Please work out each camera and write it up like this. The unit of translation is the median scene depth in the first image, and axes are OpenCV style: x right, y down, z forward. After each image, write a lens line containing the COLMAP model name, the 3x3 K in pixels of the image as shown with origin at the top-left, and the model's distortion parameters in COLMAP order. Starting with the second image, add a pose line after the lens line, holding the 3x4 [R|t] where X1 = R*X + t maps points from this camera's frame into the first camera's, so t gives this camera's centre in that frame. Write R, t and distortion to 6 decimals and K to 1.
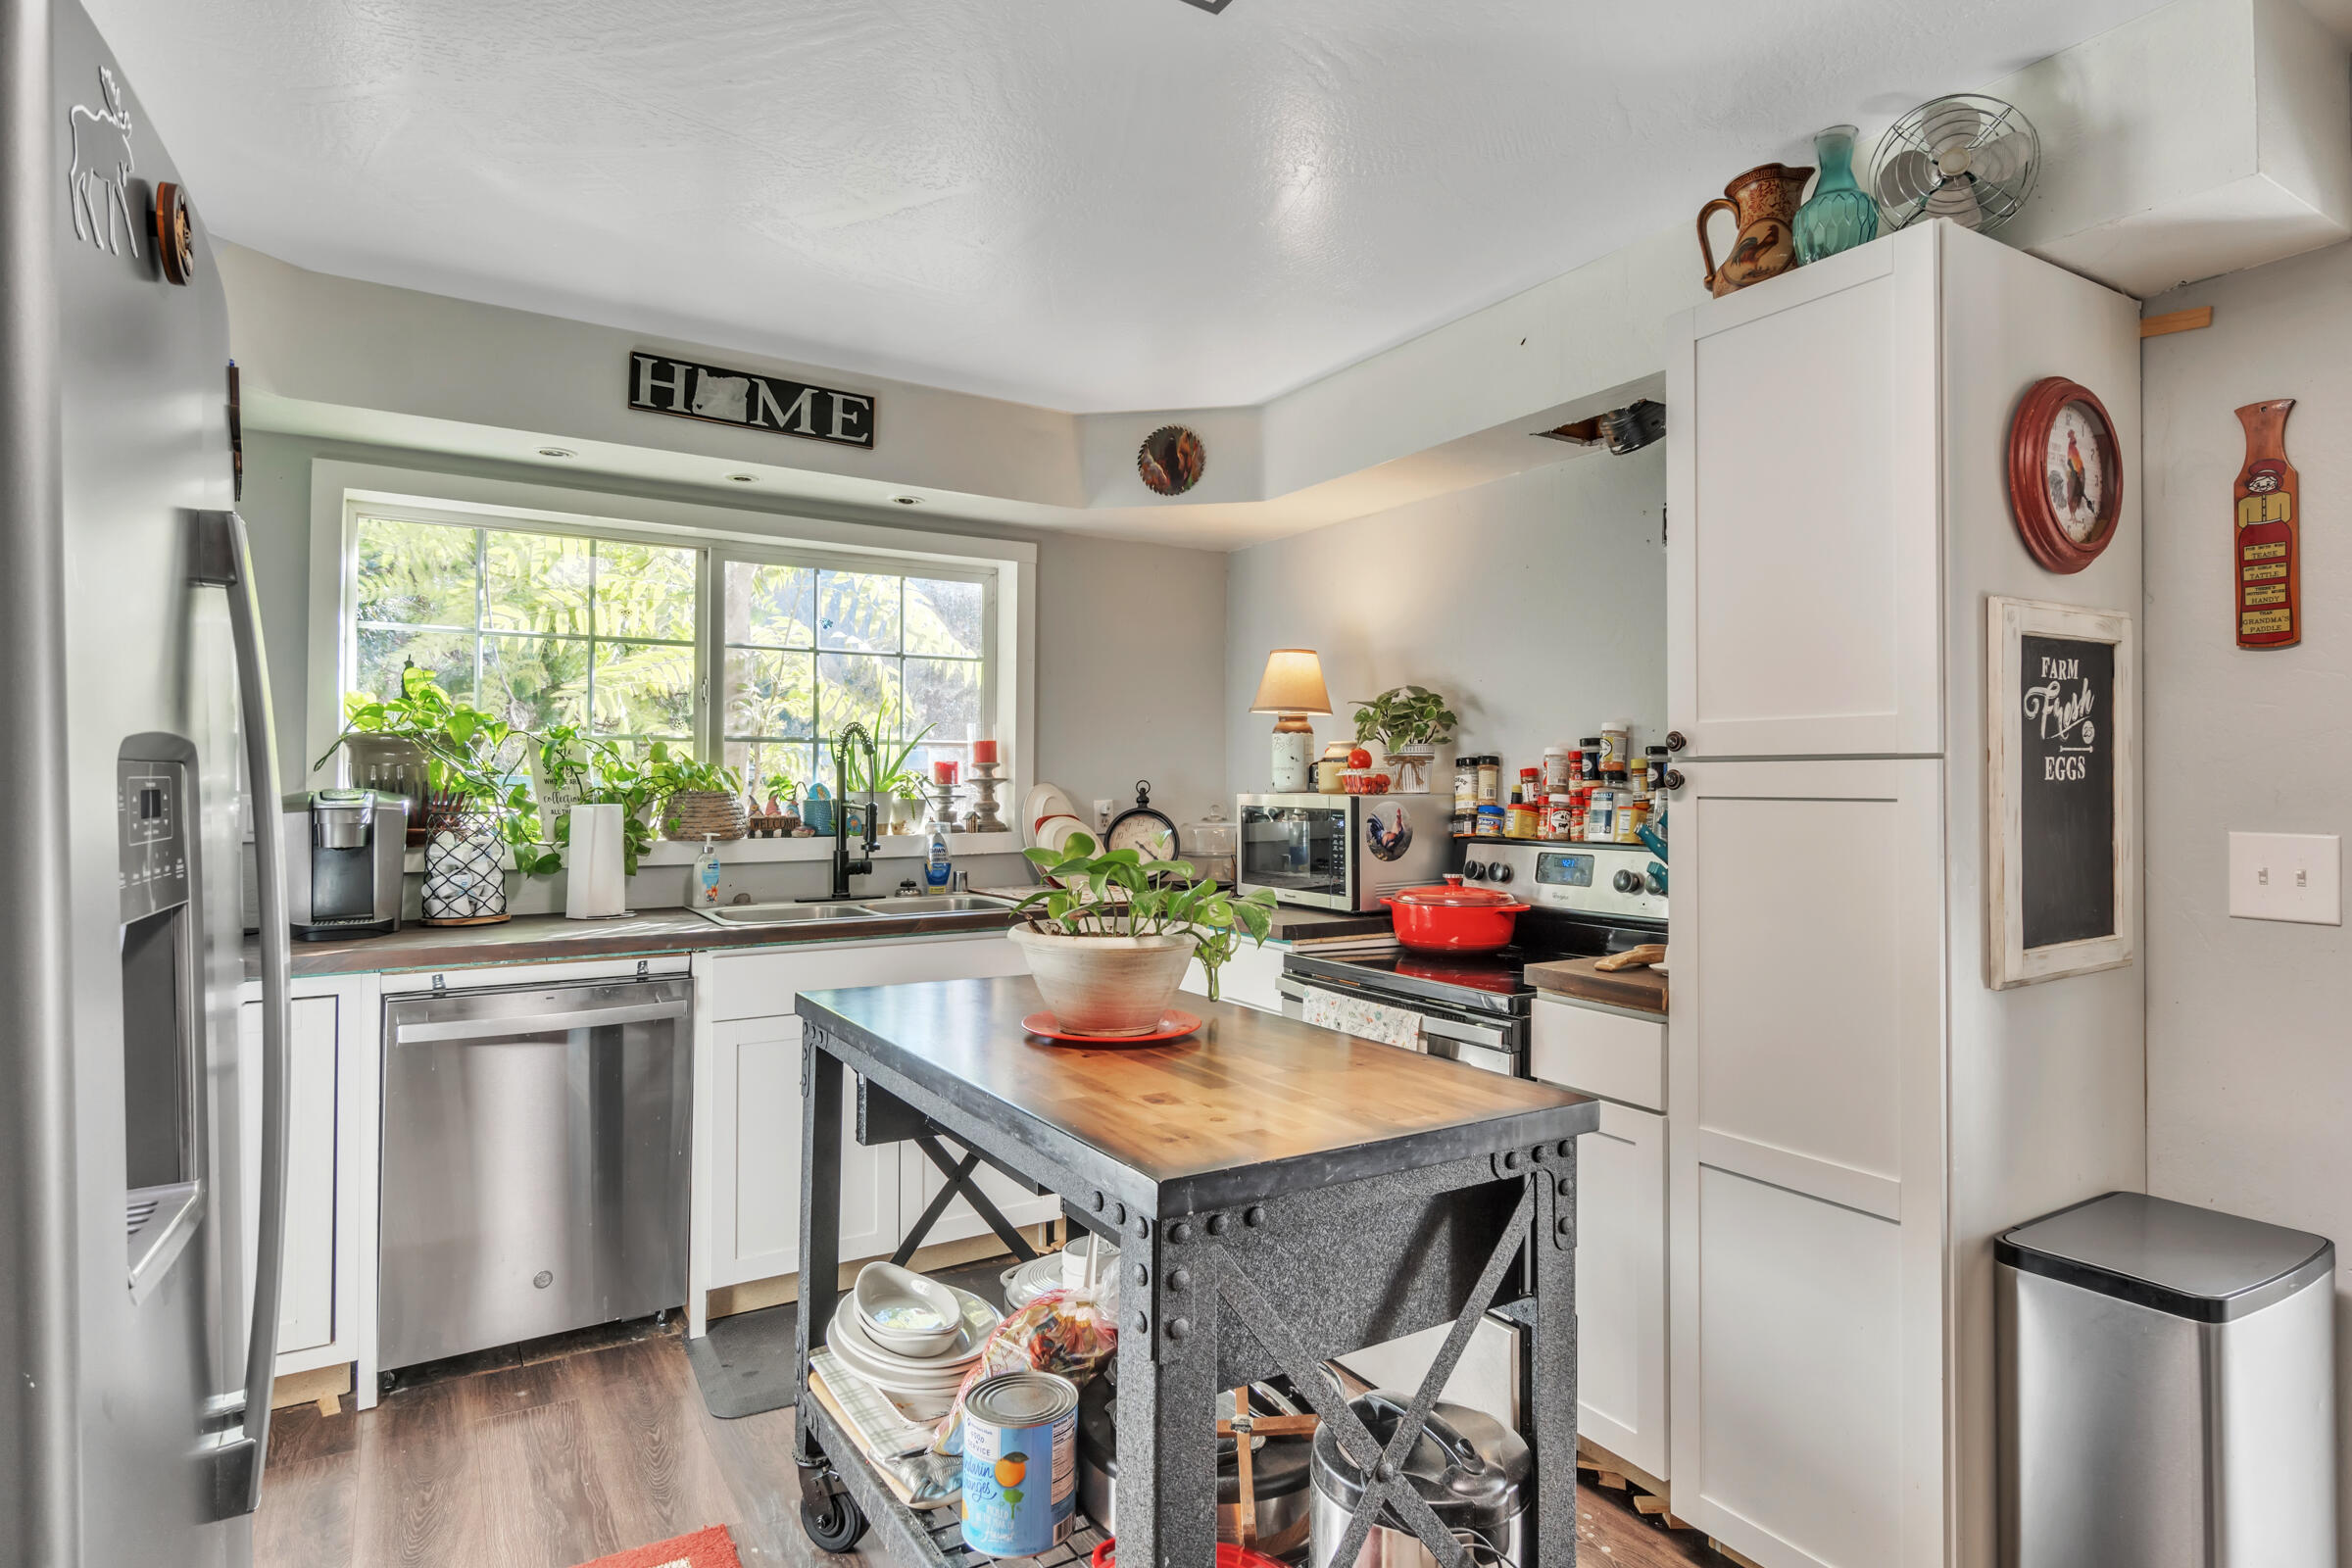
lens RADIAL K [[1266.7, 0, 1168.9], [0, 1266.7, 771.0], [0, 0, 1]] dist [0.000149, 0.000037]
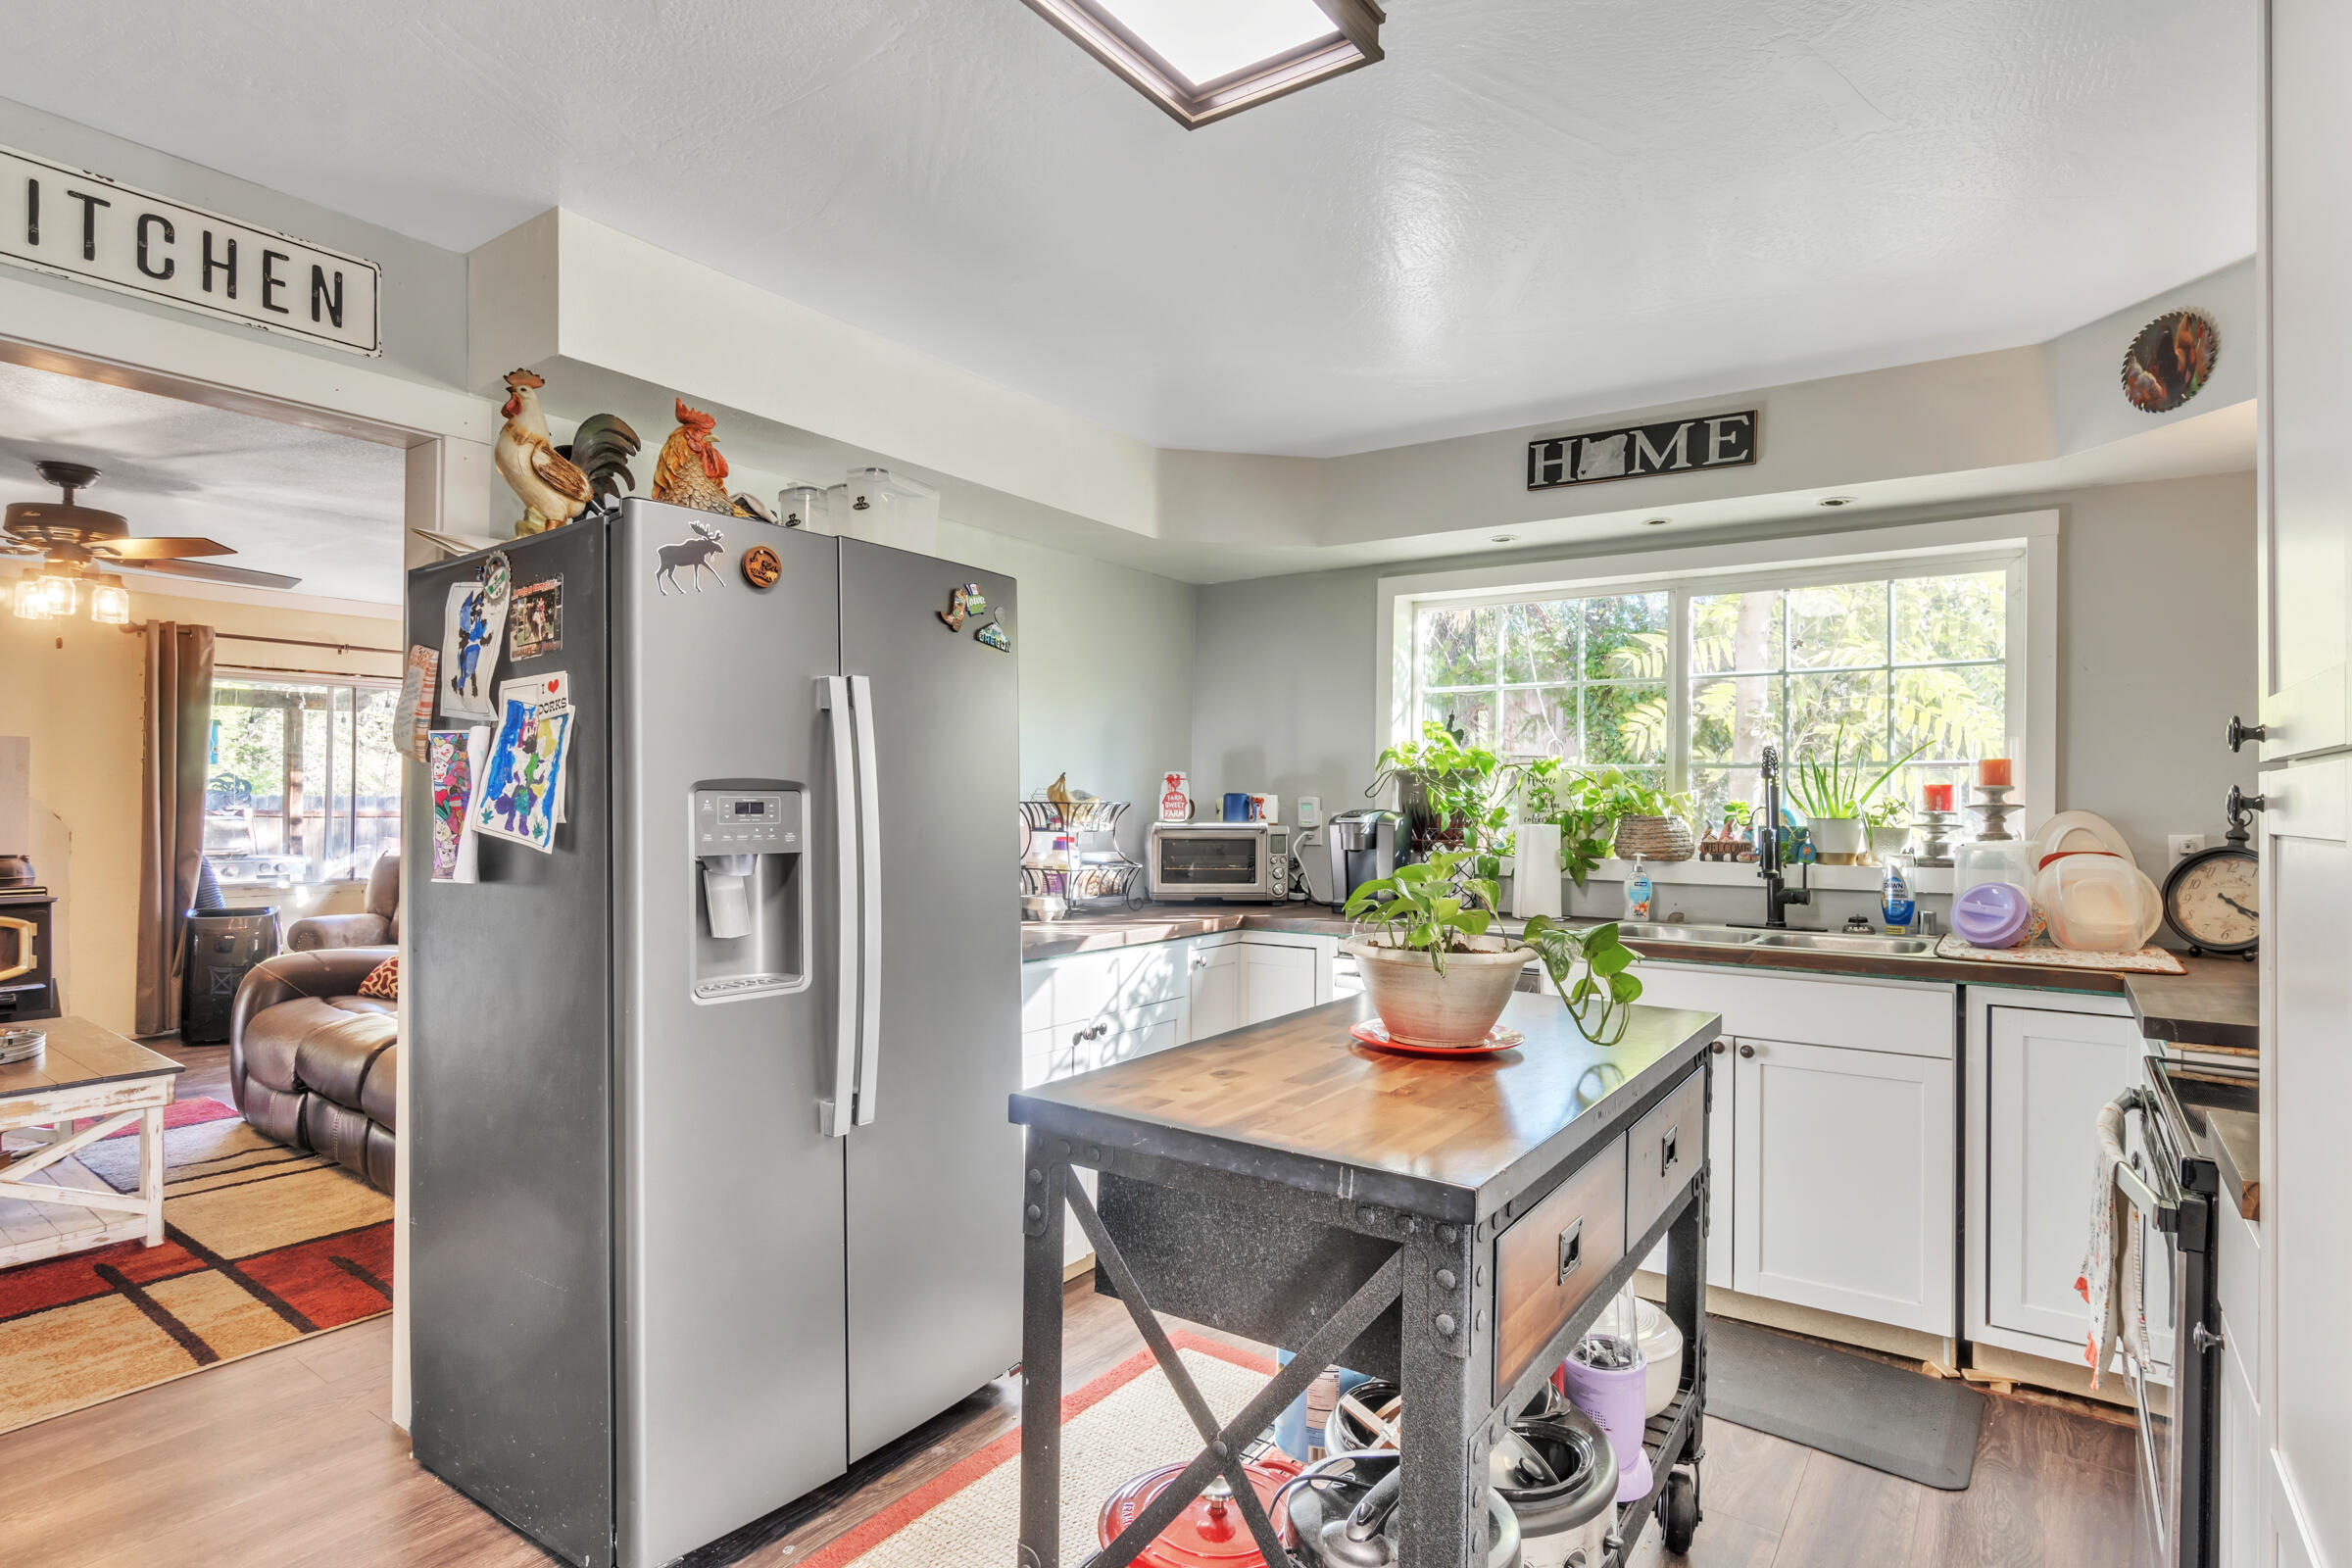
lens RADIAL K [[1202.4, 0, 1174.2], [0, 1202.4, 805.4], [0, 0, 1]] dist [-0.000610, 0.000432]
pose [[0.394895, 0.003108, -0.918721, 0.408594], [0.001000, 0.999992, 0.003813, 0.003175], [0.918726, -0.002424, 0.394889, 0.213281]]
